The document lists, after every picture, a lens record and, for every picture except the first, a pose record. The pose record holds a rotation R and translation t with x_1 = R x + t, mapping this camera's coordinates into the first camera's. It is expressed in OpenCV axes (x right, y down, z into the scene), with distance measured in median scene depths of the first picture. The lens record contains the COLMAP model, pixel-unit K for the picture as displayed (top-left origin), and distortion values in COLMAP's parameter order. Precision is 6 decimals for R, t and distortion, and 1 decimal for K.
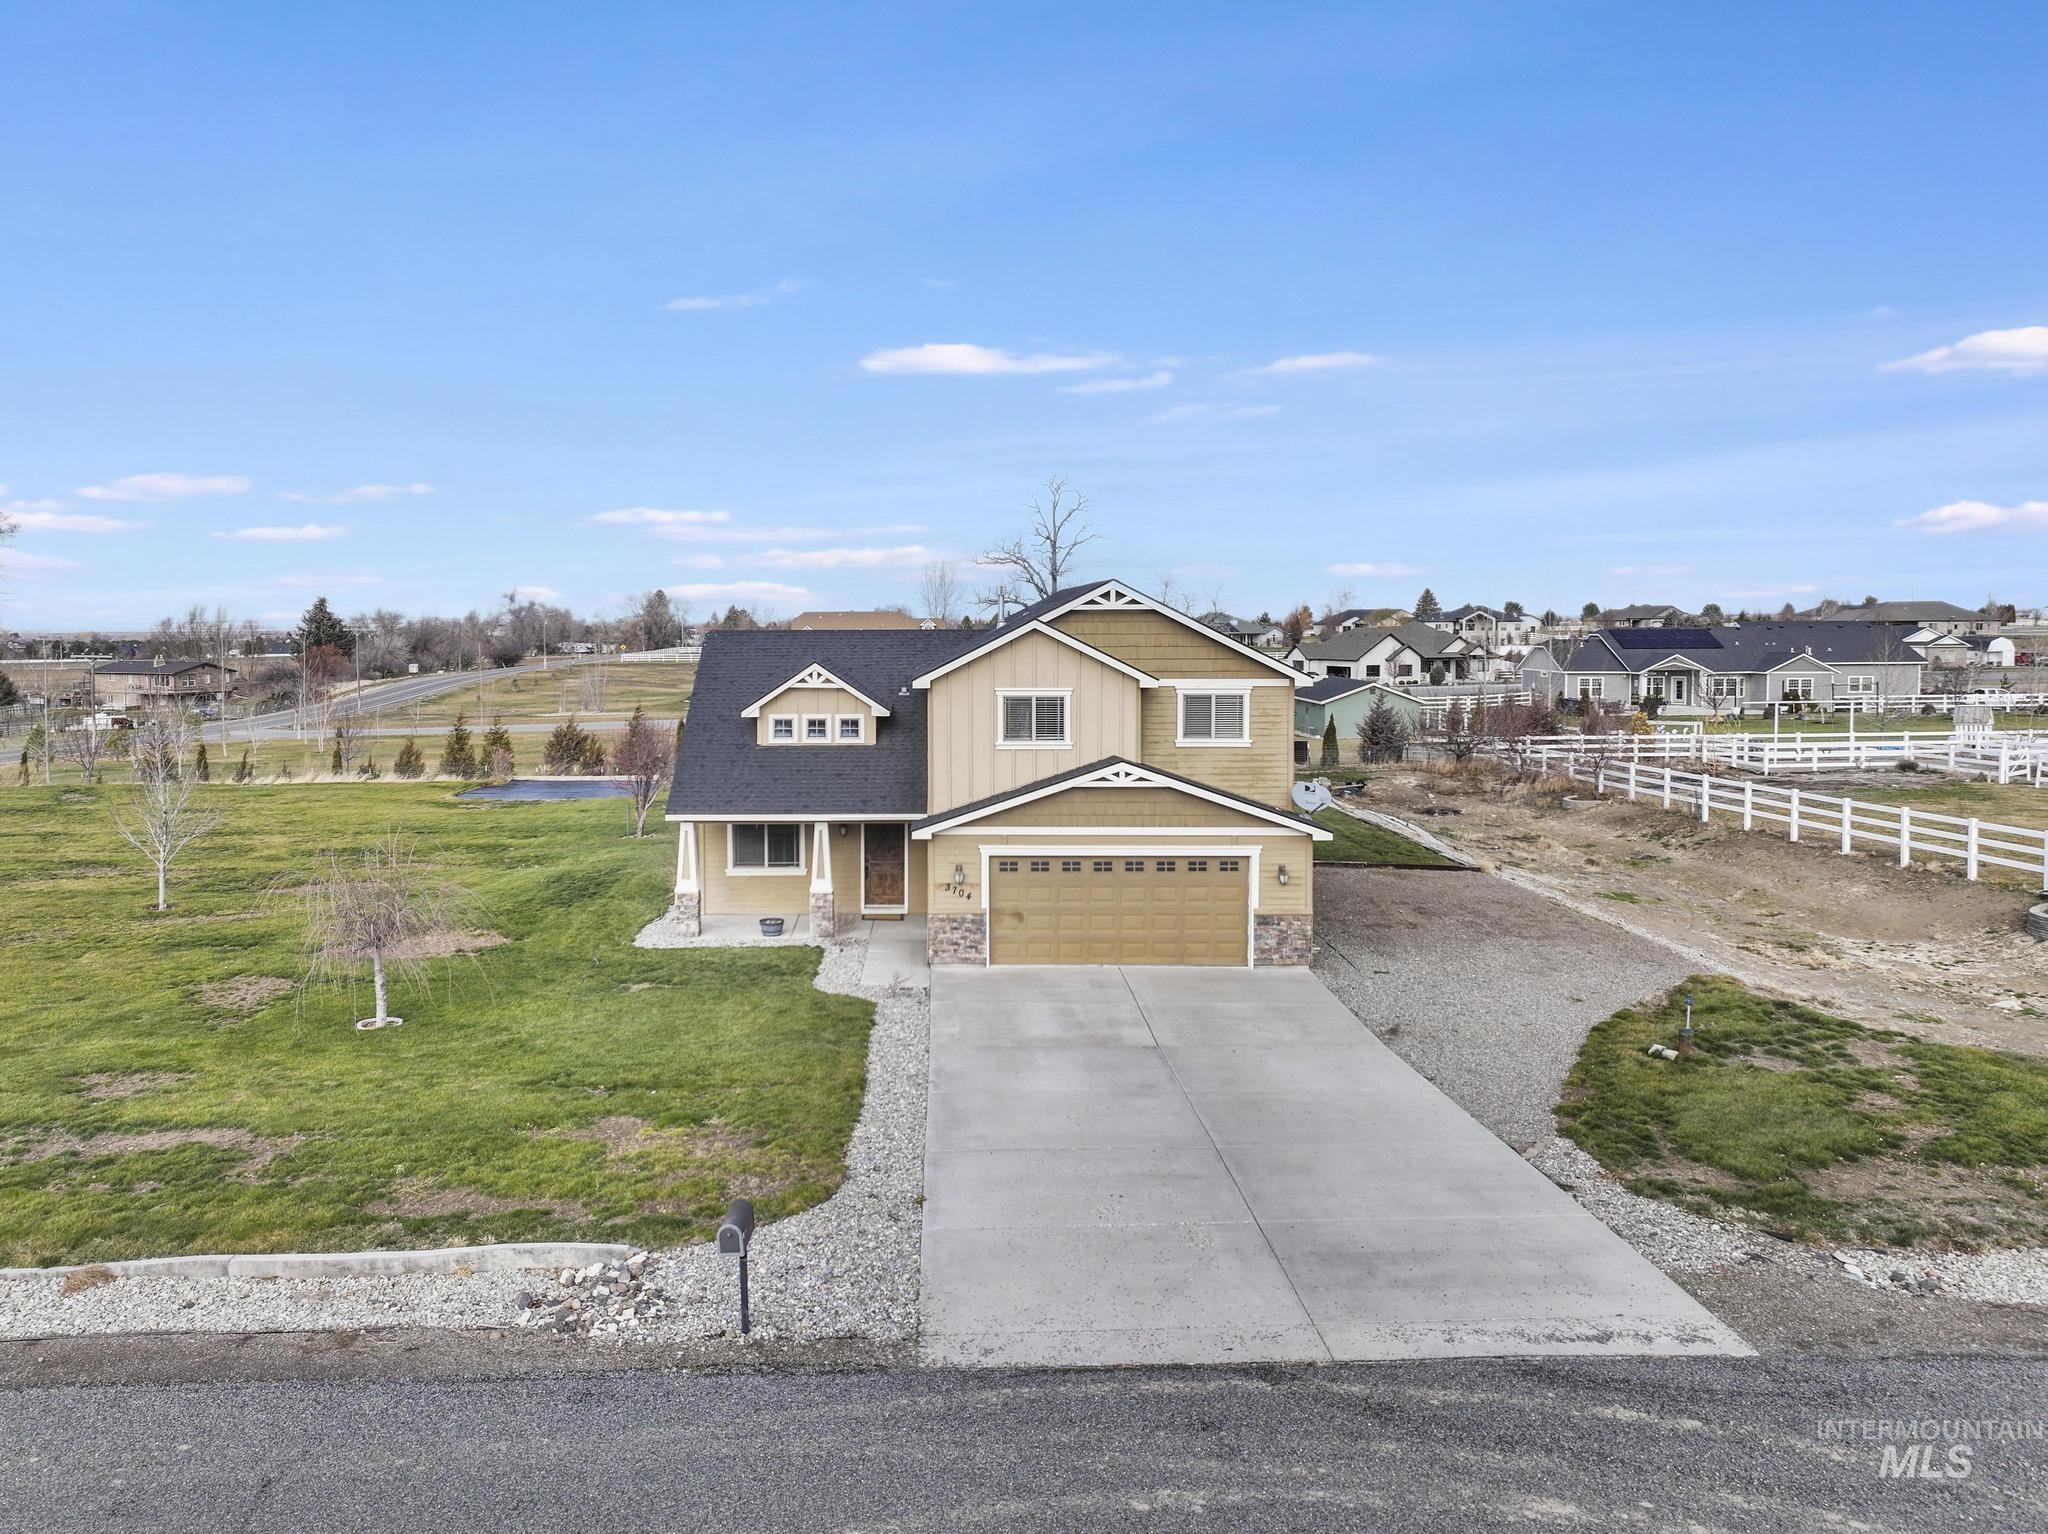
lens RADIAL K [[1504.8, 0, 907.0], [0, 1504.8, 736.7], [0, 0, 1]] dist [0.003798, 0.002033]
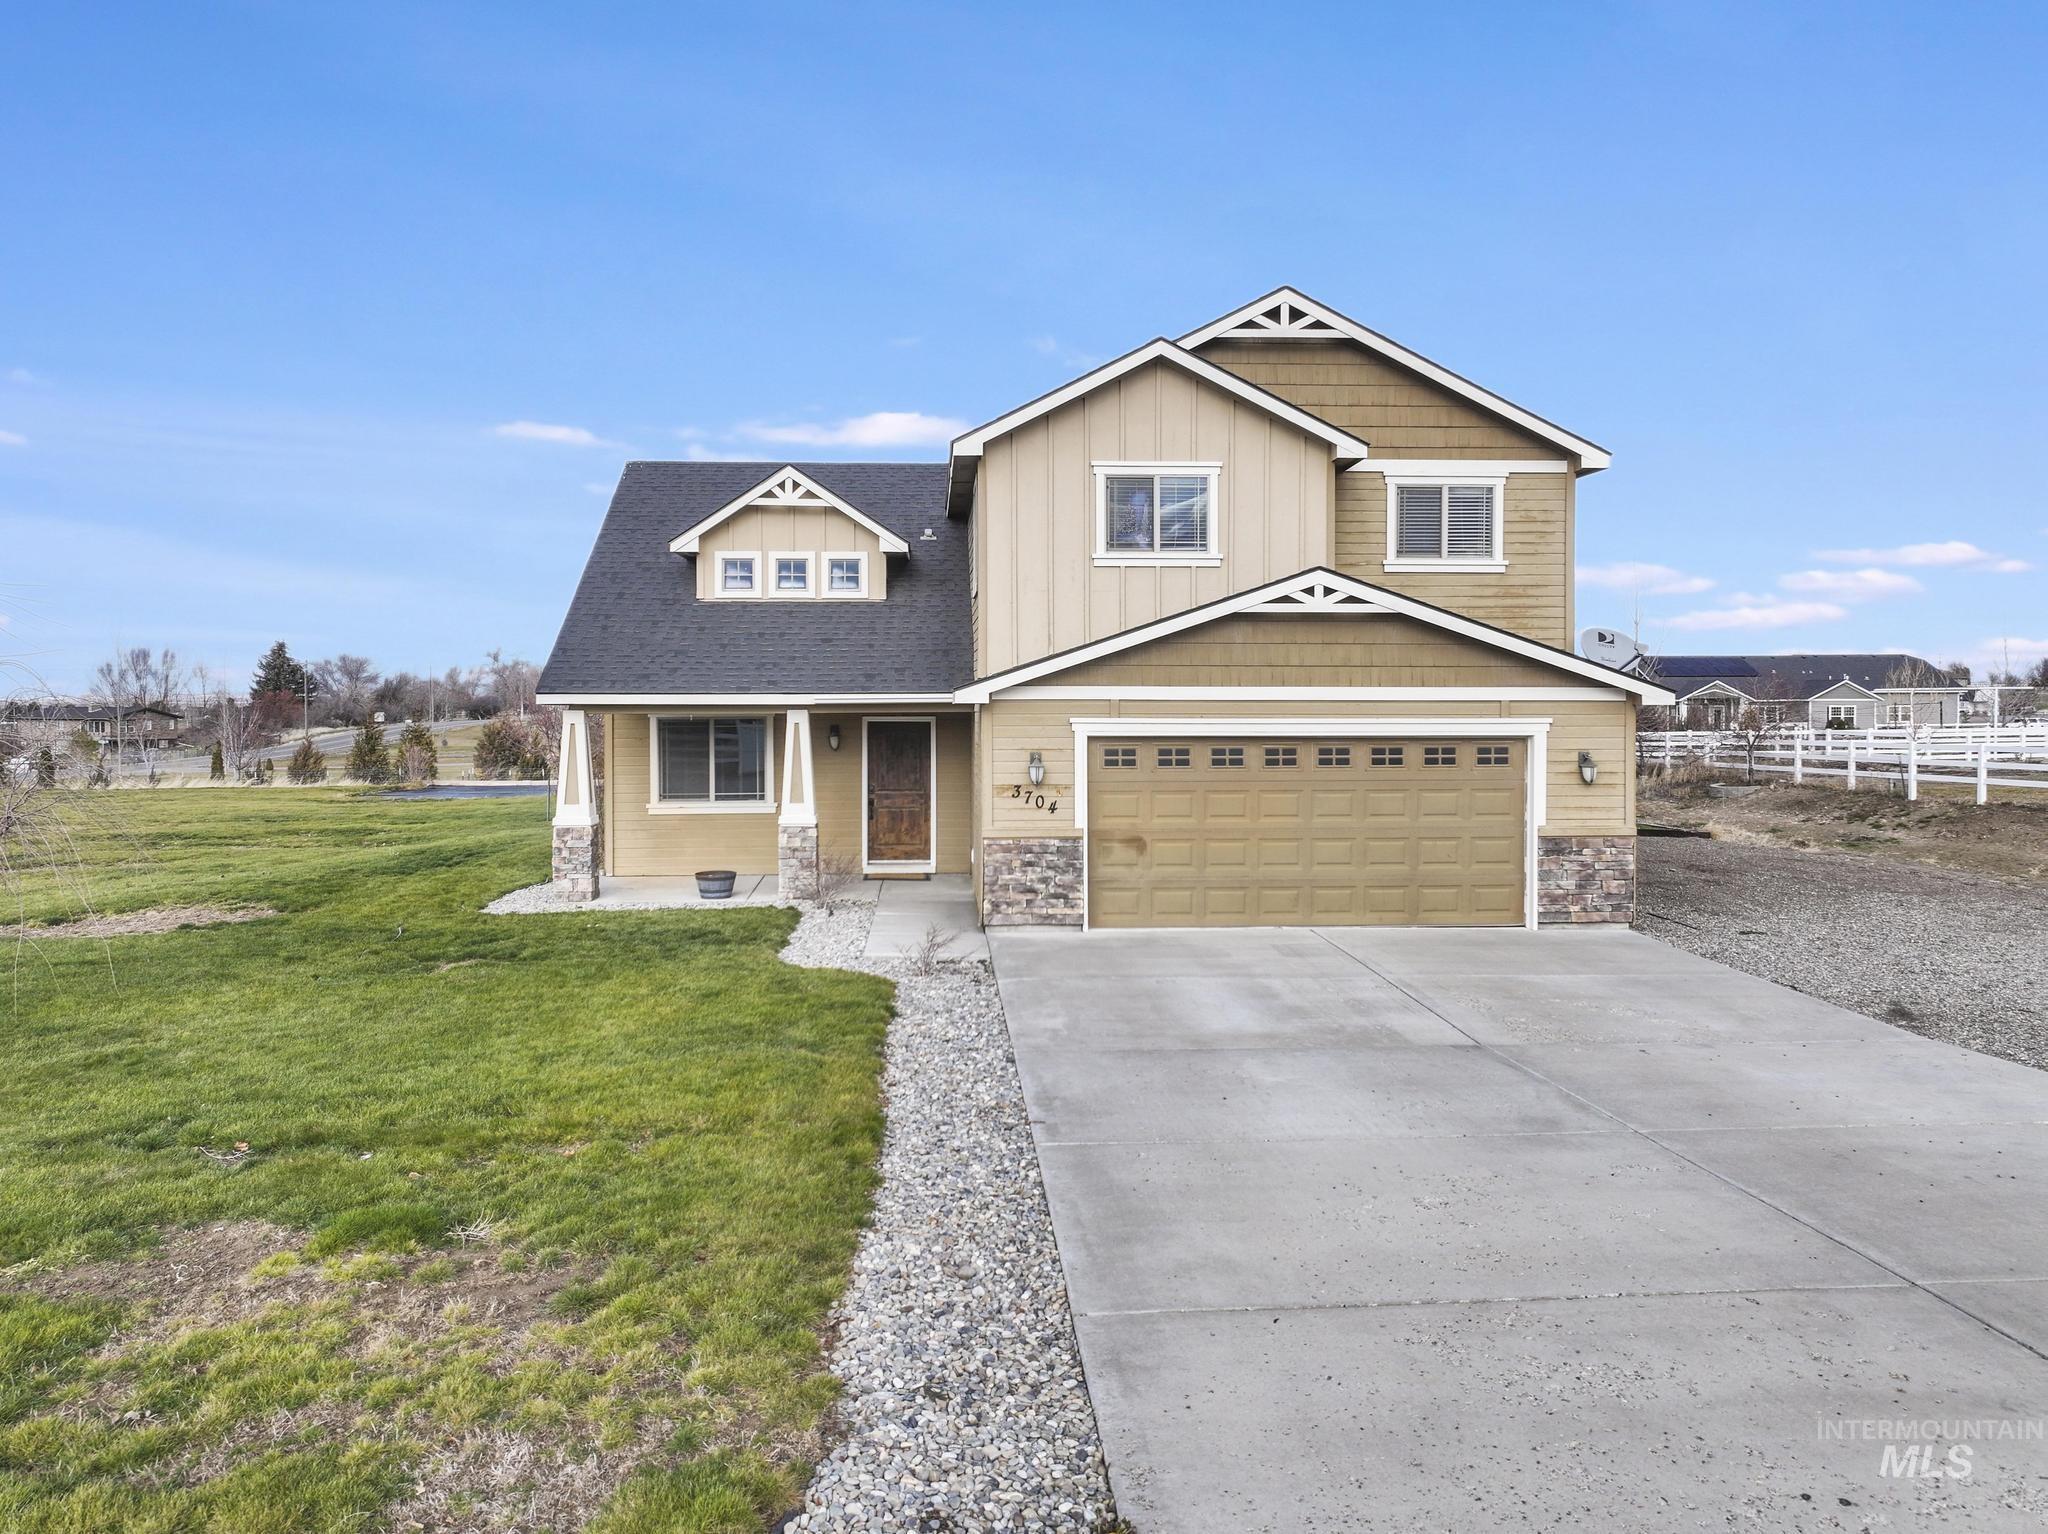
lens RADIAL K [[1472.9, 0, 994.4], [0, 1472.9, 763.8], [0, 0, 1]] dist [0.001964, 0.003476]
pose [[0.997937, -0.000686, 0.064203, -0.017179], [0.002643, 0.999534, -0.030396, 0.105689], [-0.064153, 0.030503, 0.997474, 0.436247]]
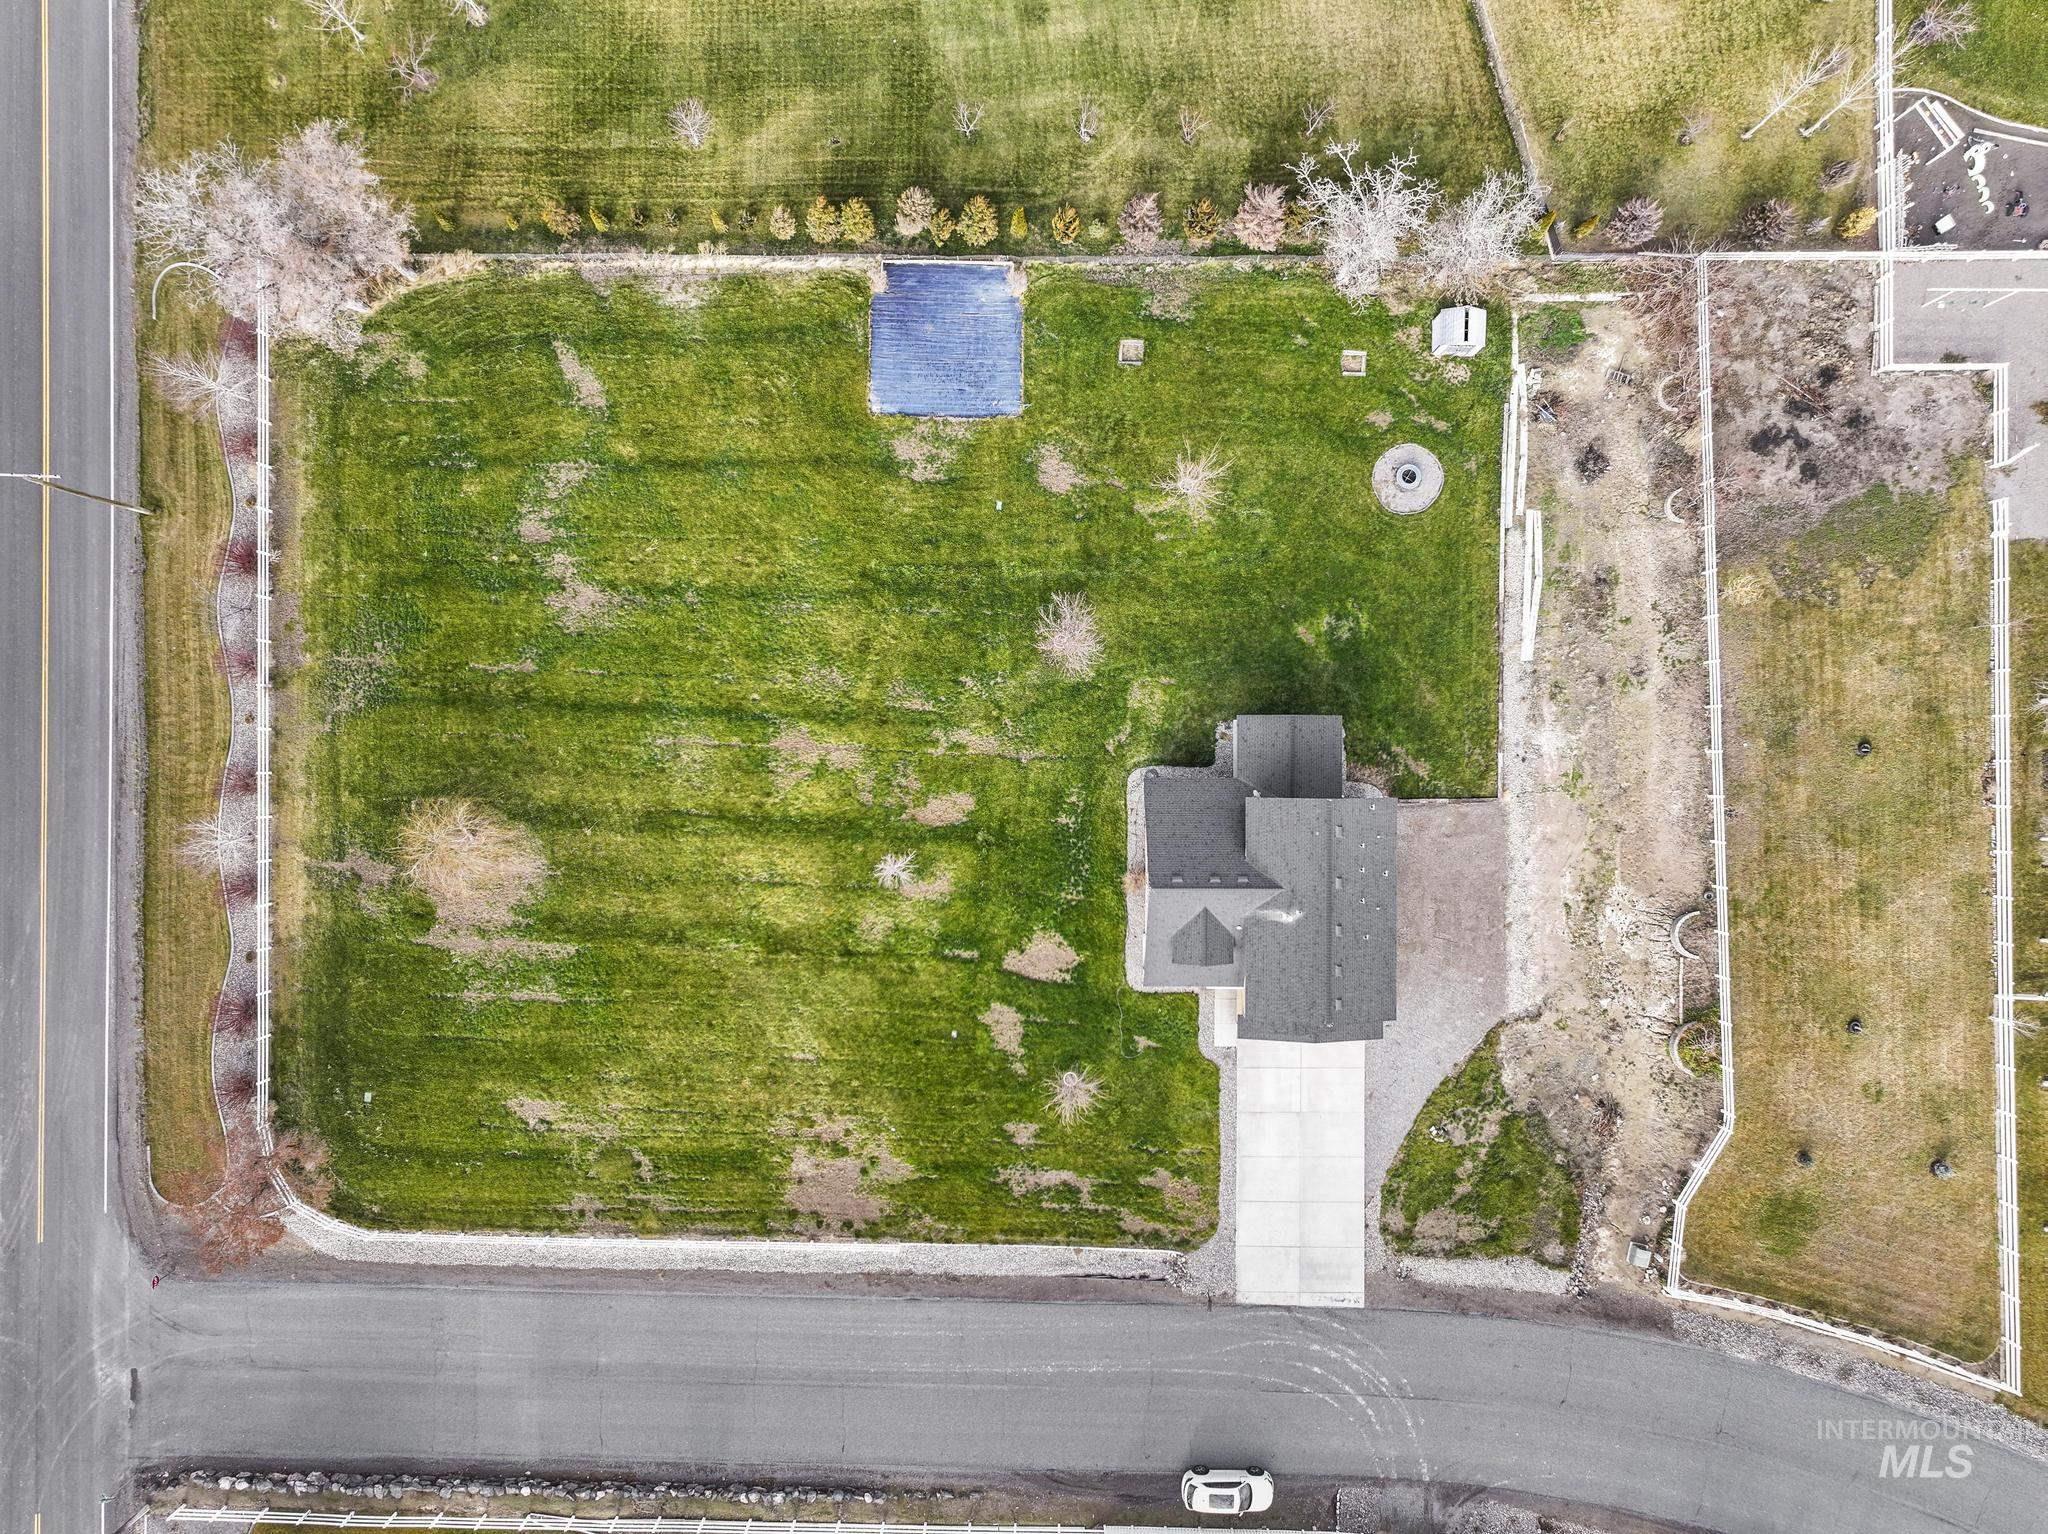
lens RADIAL K [[1448.5, 0, 1024.0], [0, 1448.5, 767.0], [0, 0, 1]] dist [0.004750, 0.007156]
pose [[0.999868, -0.016203, -0.001107, -0.390533], [0.002257, 0.071154, 0.997463, -2.712795], [-0.016083, -0.997334, 0.071181, 1.304006]]
